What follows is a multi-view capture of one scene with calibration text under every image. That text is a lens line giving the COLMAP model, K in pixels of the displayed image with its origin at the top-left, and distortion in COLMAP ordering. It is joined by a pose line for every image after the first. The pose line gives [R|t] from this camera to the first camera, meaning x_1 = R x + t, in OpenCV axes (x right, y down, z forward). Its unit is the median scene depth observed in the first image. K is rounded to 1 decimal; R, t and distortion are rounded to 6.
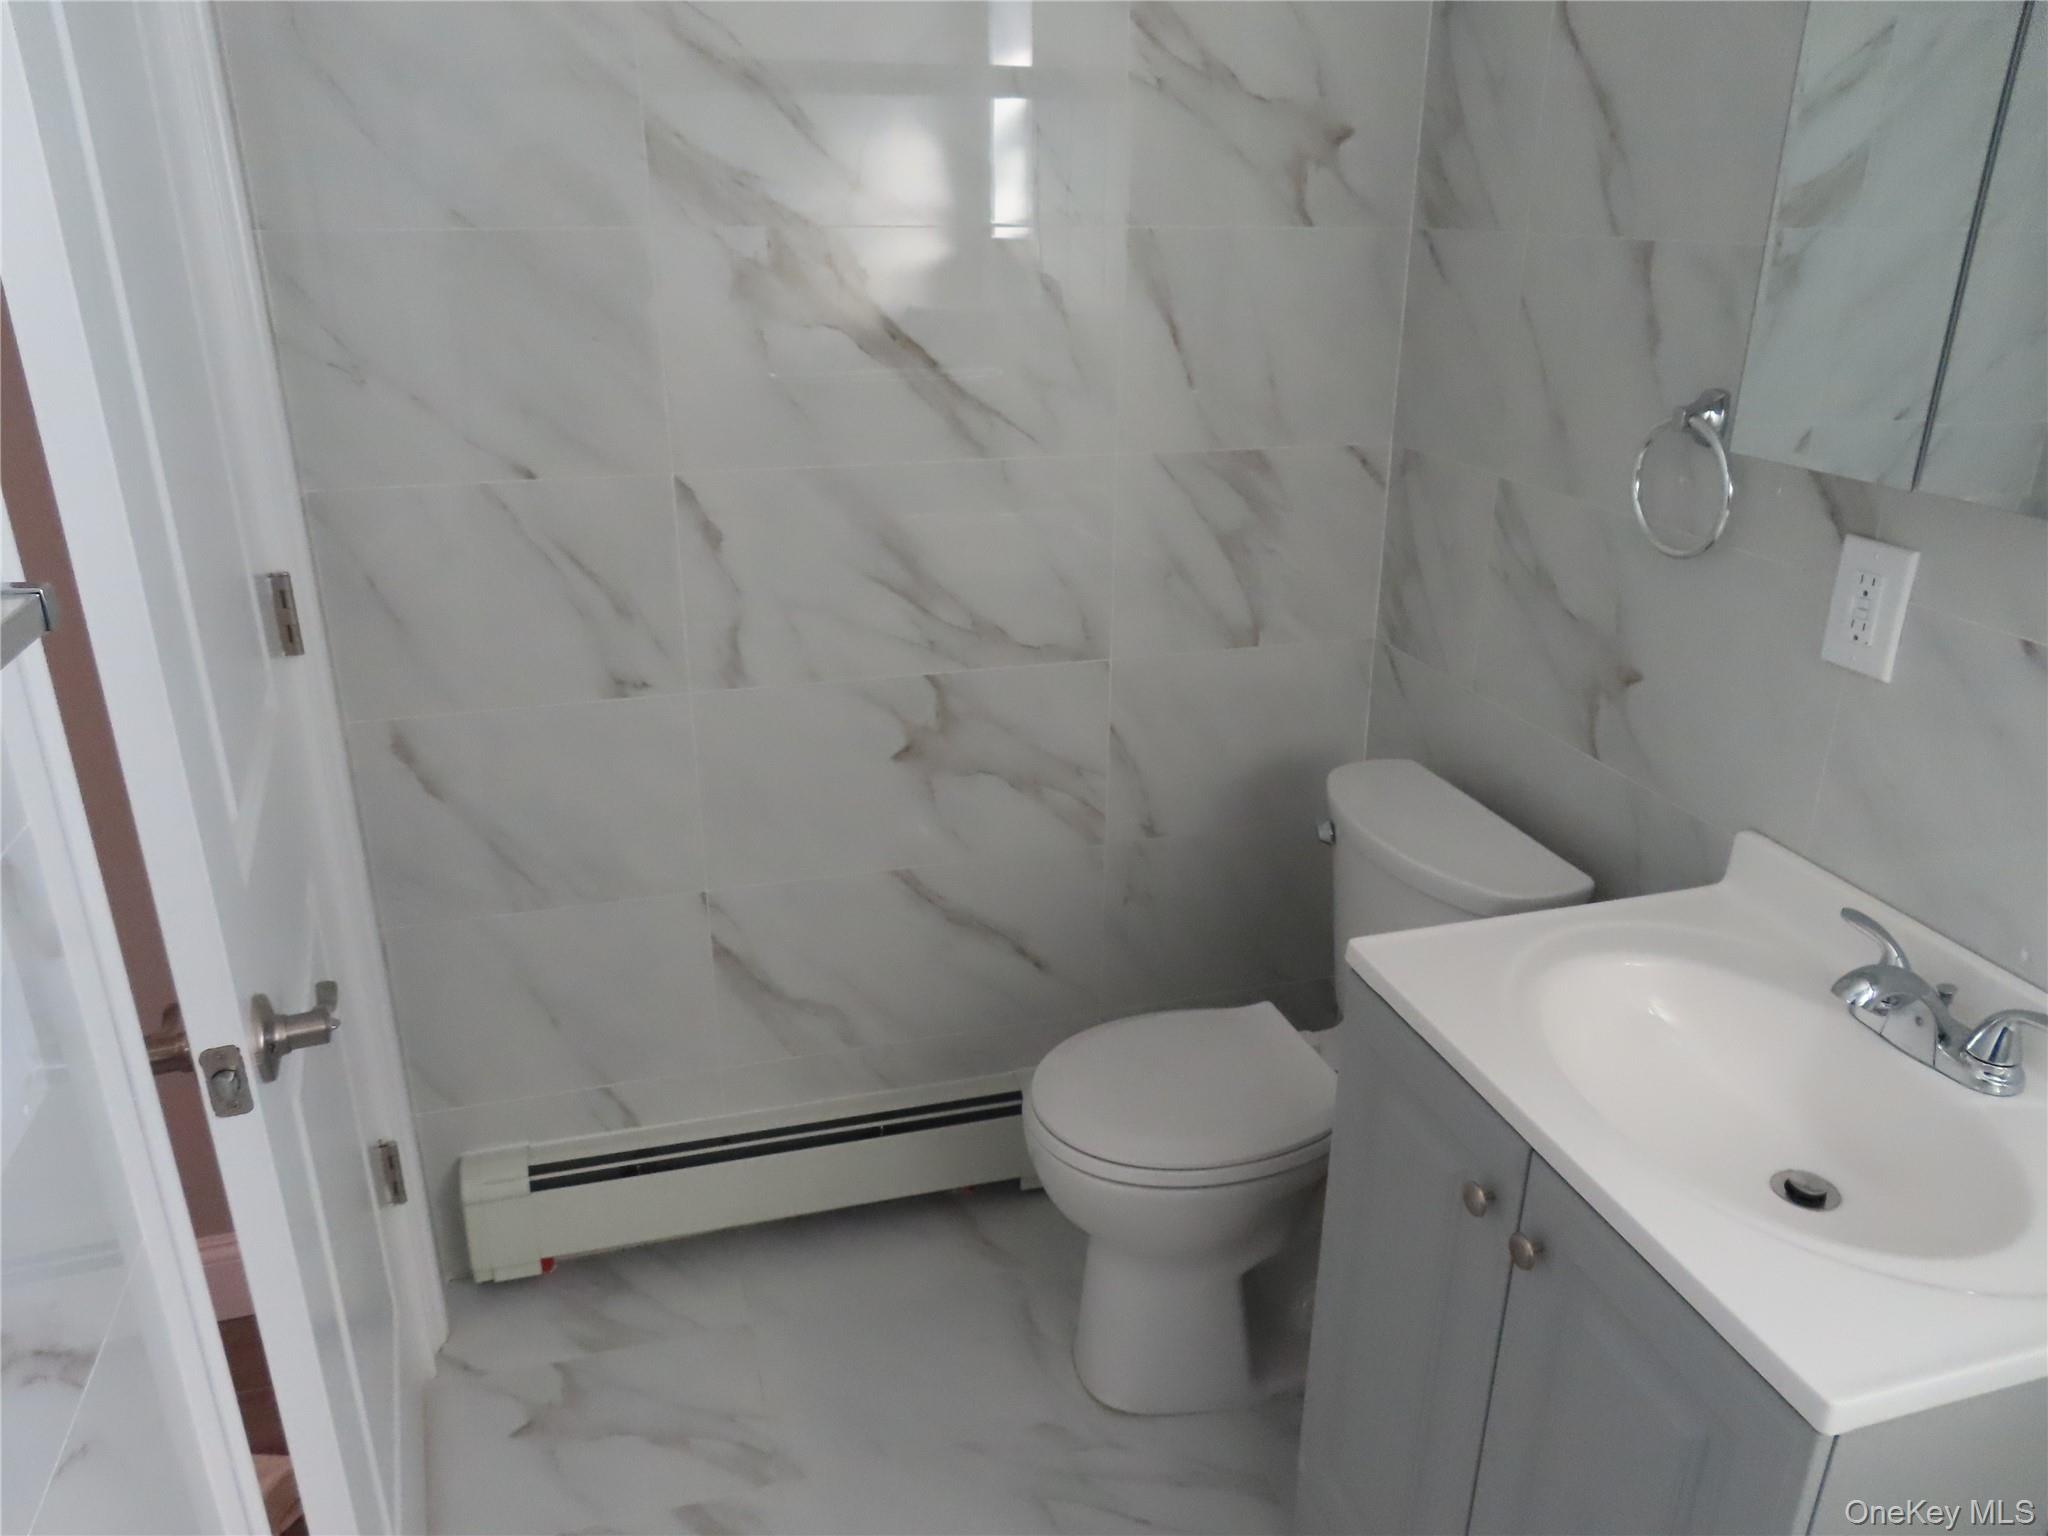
lens RADIAL K [[1461.5, 0, 1024.1], [0, 1461.5, 772.0], [0, 0, 1]] dist [0.007114, -0.003346]
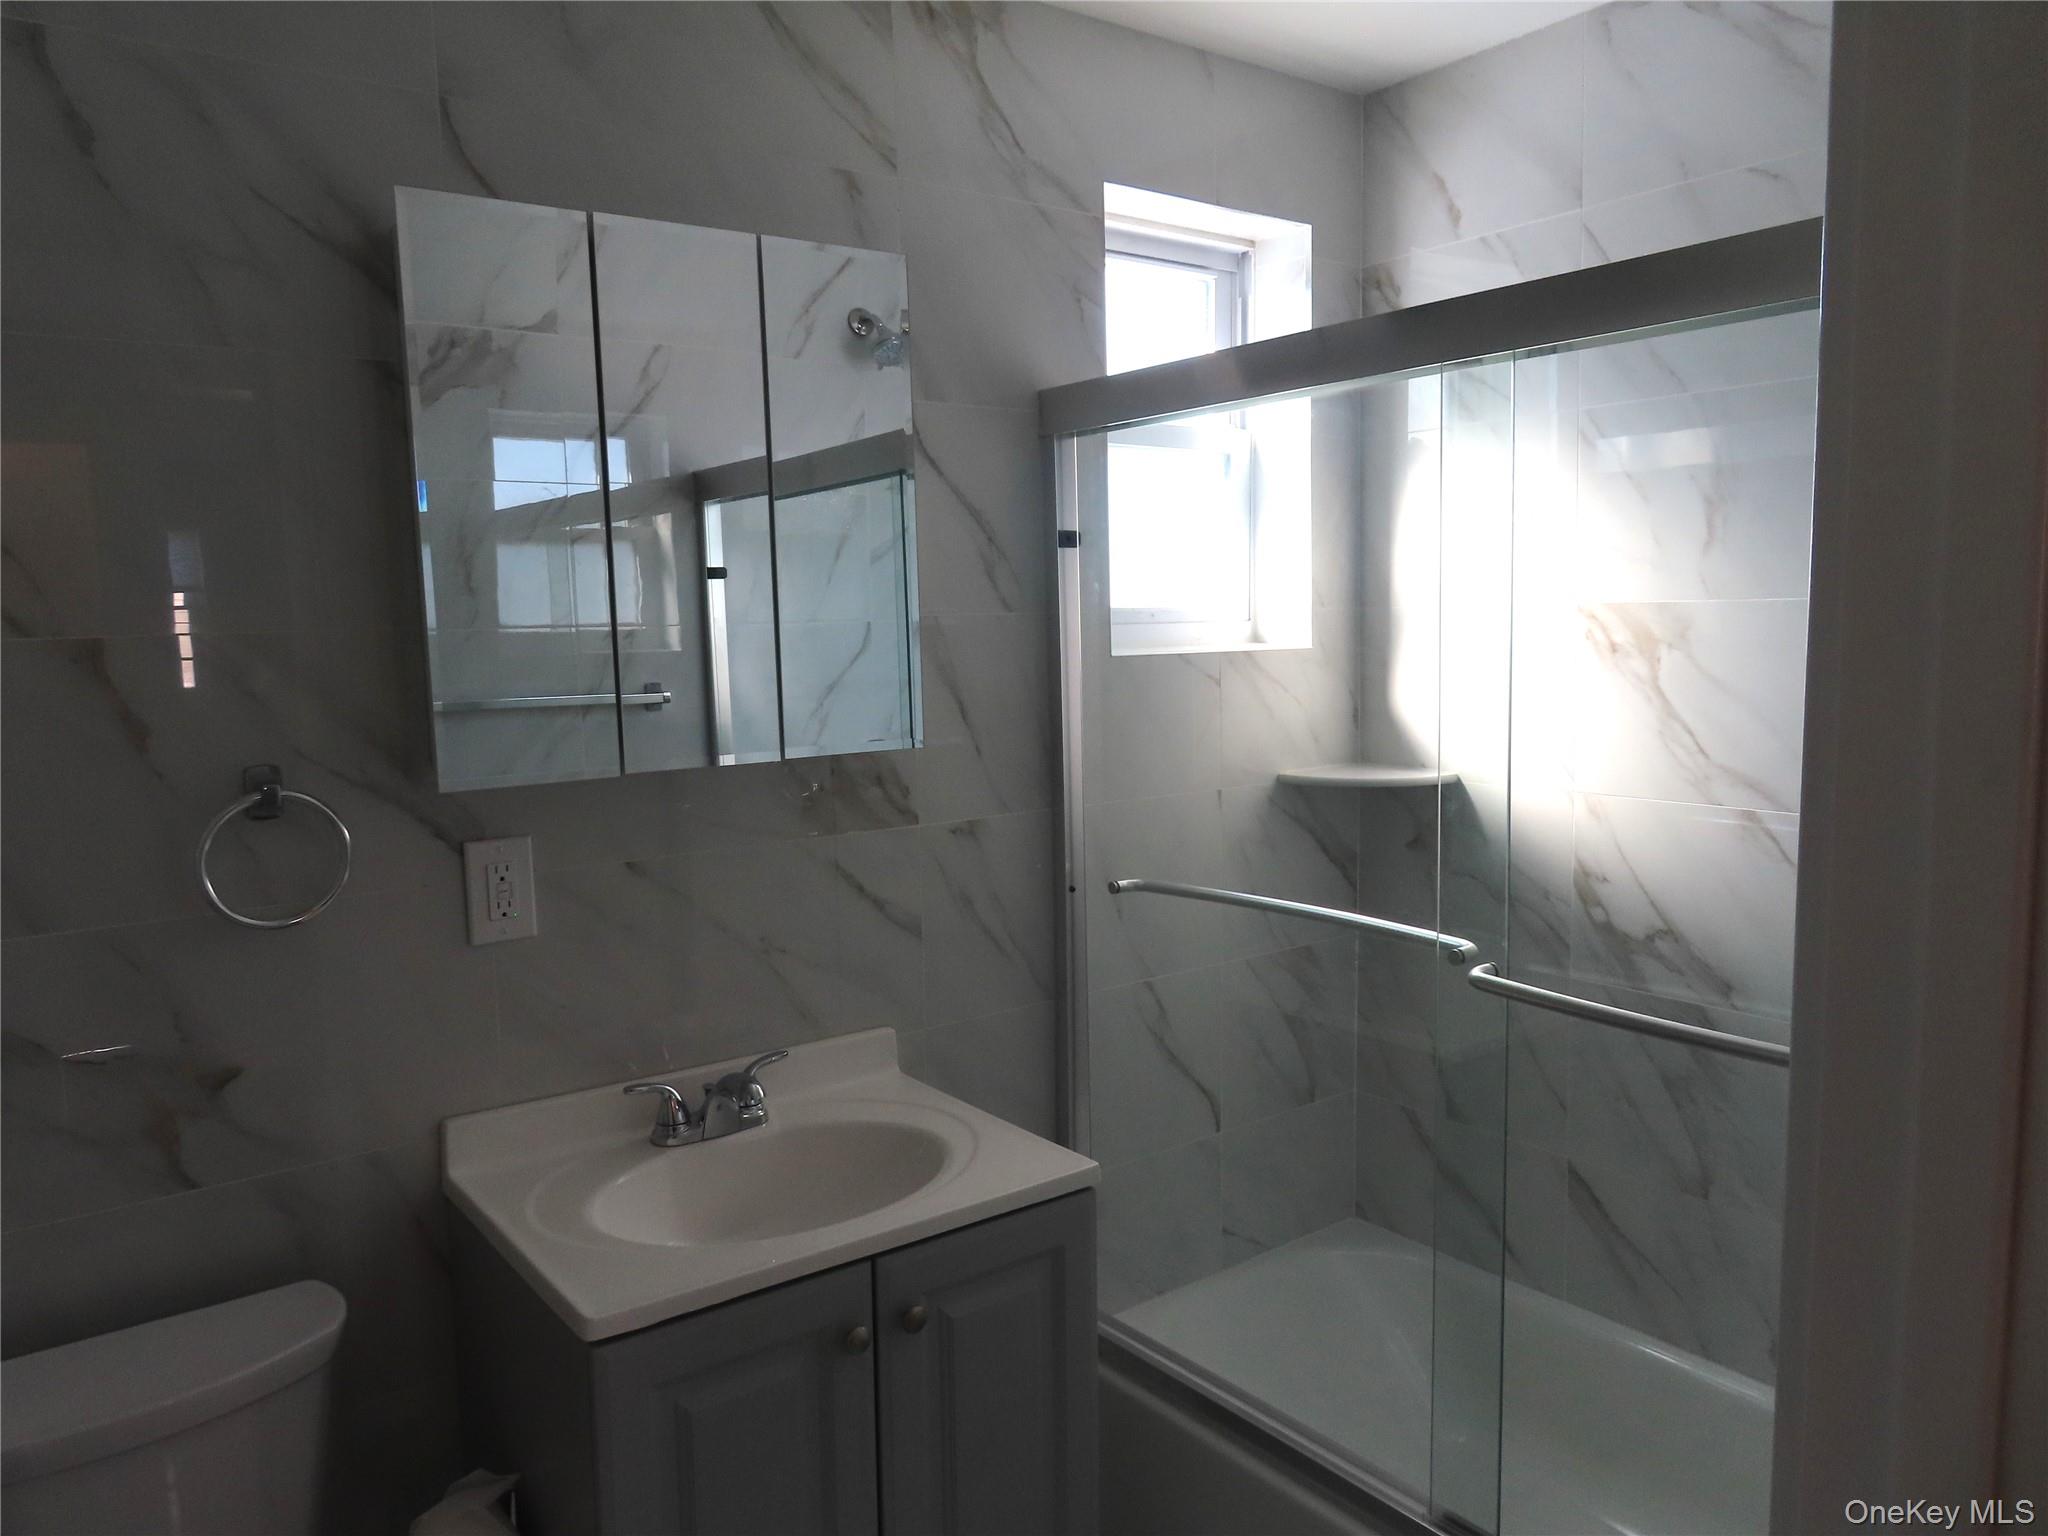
lens RADIAL K [[1461.5, 0, 1023.7], [0, 1461.5, 768.4], [0, 0, 1]] dist [0.007114, -0.003346]
pose [[-0.357011, -0.106695, 0.927987, -0.749168], [0.362795, 0.899626, 0.243007, -0.350118], [-0.860769, 0.423425, -0.282468, 0.921366]]
